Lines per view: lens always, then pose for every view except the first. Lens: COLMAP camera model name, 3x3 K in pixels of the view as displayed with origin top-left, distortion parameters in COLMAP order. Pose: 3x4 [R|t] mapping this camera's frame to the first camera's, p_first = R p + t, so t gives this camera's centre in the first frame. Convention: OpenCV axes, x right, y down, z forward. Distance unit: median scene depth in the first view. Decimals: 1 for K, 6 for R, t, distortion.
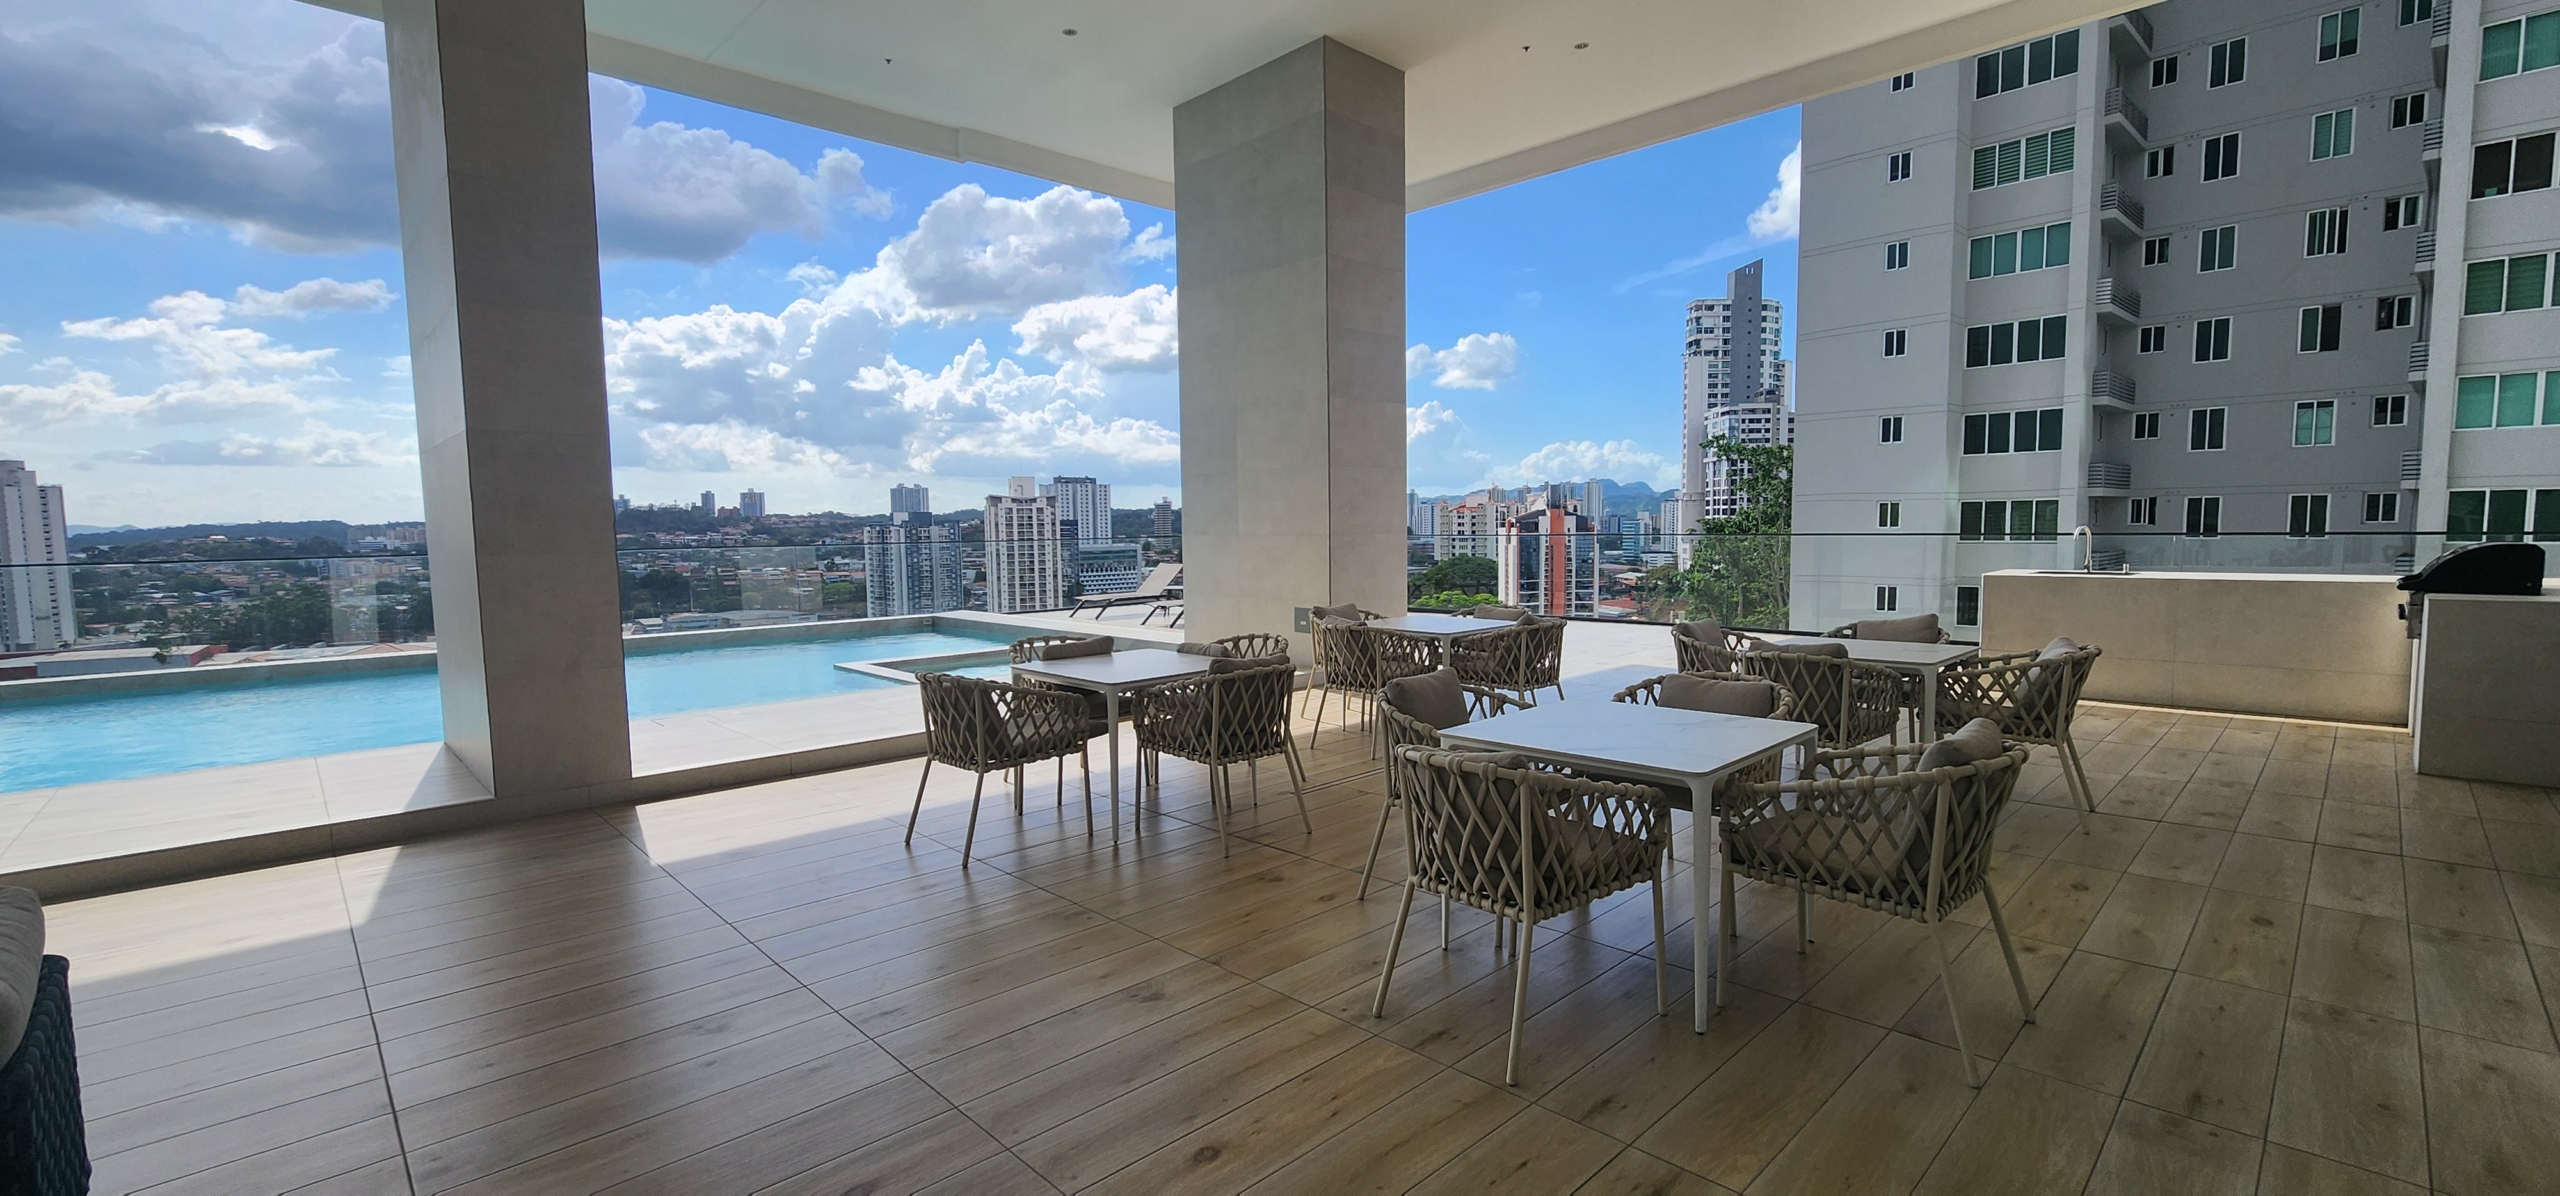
lens RADIAL K [[1056.5, 0, 1280.9], [0, 1056.5, 607.7], [0, 0, 1]] dist [-0.000521, 0.000559]
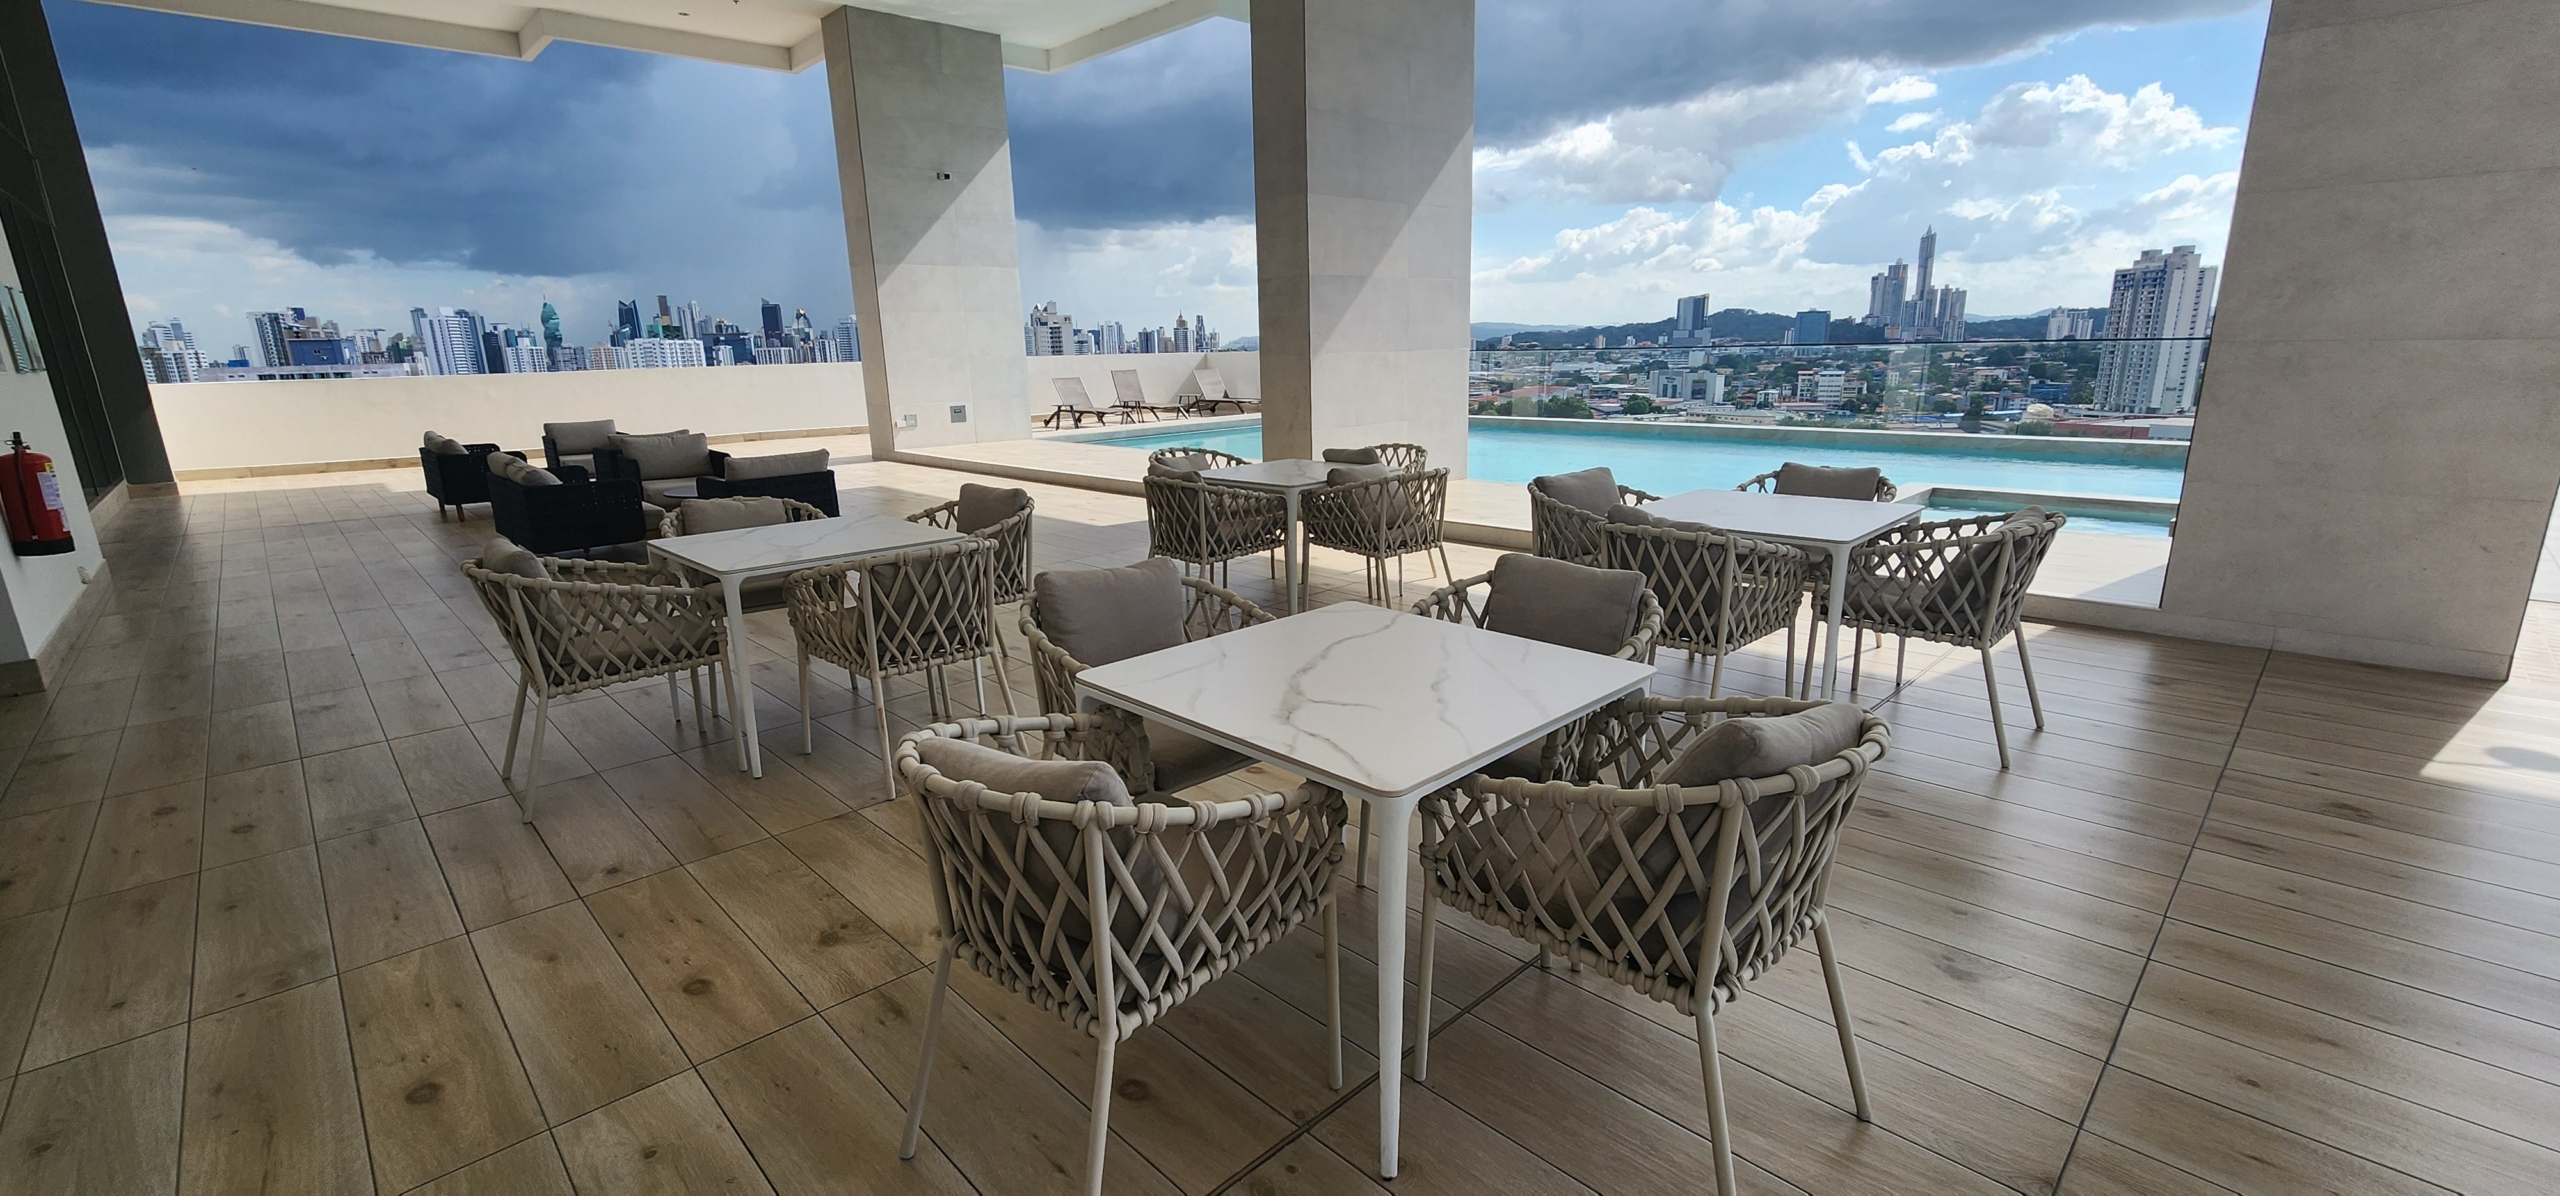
lens RADIAL K [[1056.5, 0, 1280.9], [0, 1056.5, 607.7], [0, 0, 1]] dist [-0.000521, 0.000559]
pose [[-0.002253, 0.258012, -0.966139, 0.559920], [-0.053929, 0.964704, 0.257755, -0.054638], [0.998542, 0.052683, 0.011741, 0.571468]]
